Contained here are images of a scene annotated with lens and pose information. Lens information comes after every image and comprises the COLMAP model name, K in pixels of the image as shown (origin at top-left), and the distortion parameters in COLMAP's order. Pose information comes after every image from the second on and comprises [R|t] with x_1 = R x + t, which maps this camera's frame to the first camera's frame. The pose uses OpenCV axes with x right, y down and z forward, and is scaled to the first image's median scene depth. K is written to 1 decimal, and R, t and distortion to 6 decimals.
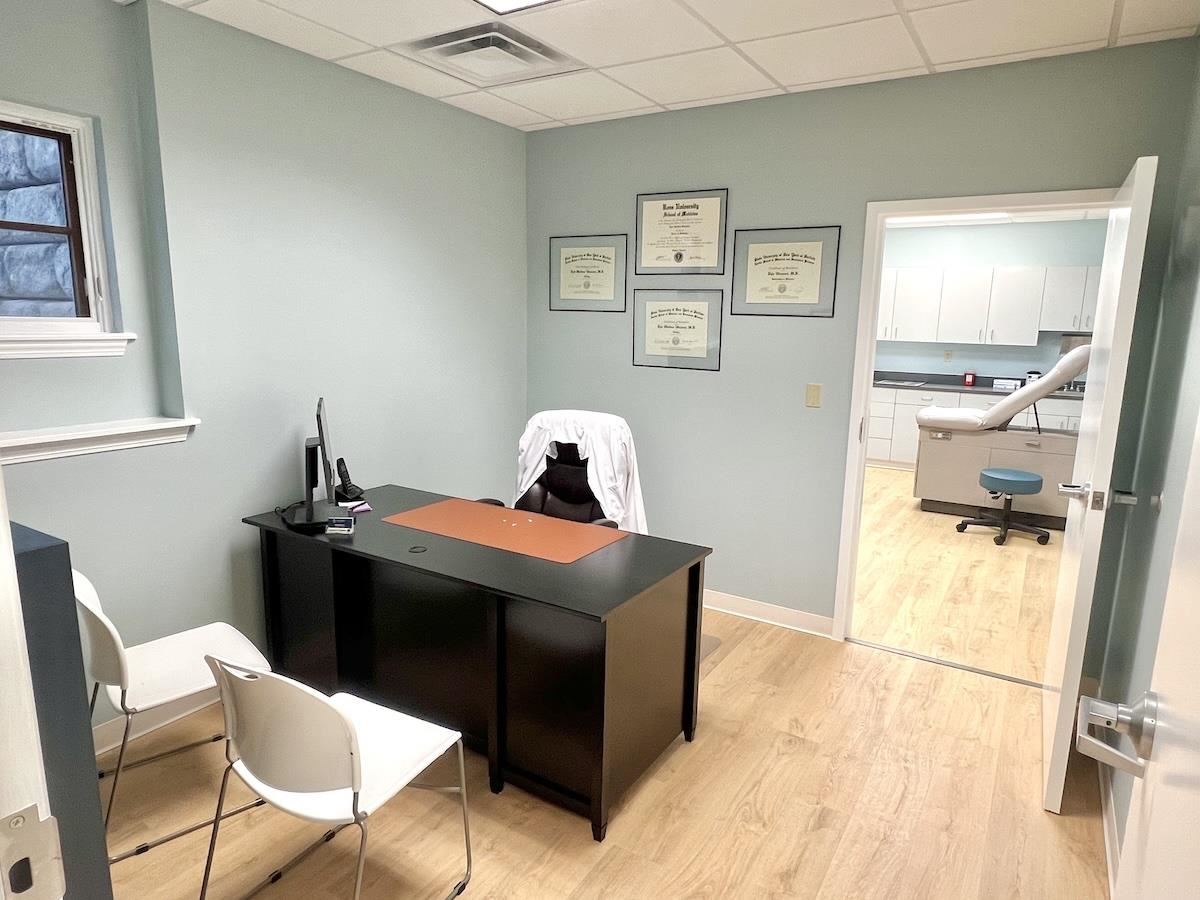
lens RADIAL K [[727.2, 0, 604.4], [0, 727.2, 451.1], [0, 0, 1]] dist [-0.001354, -0.001302]
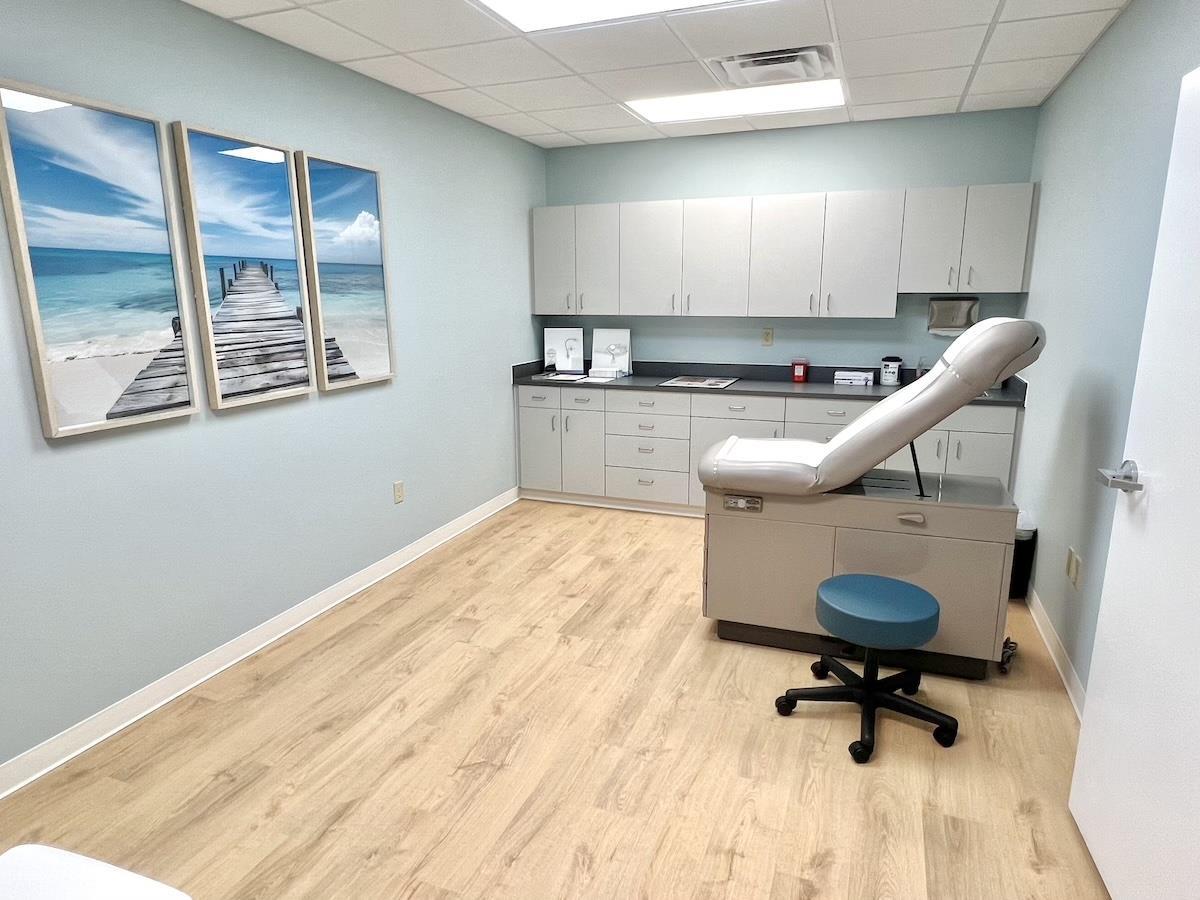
lens RADIAL K [[727.2, 0, 600.8], [0, 727.2, 449.3], [0, 0, 1]] dist [-0.001354, -0.001302]
pose [[0.982974, -0.066877, 0.171142, 0.247452], [0.061383, 0.997421, 0.037205, -0.075817], [-0.173189, -0.026066, 0.984544, 0.455239]]
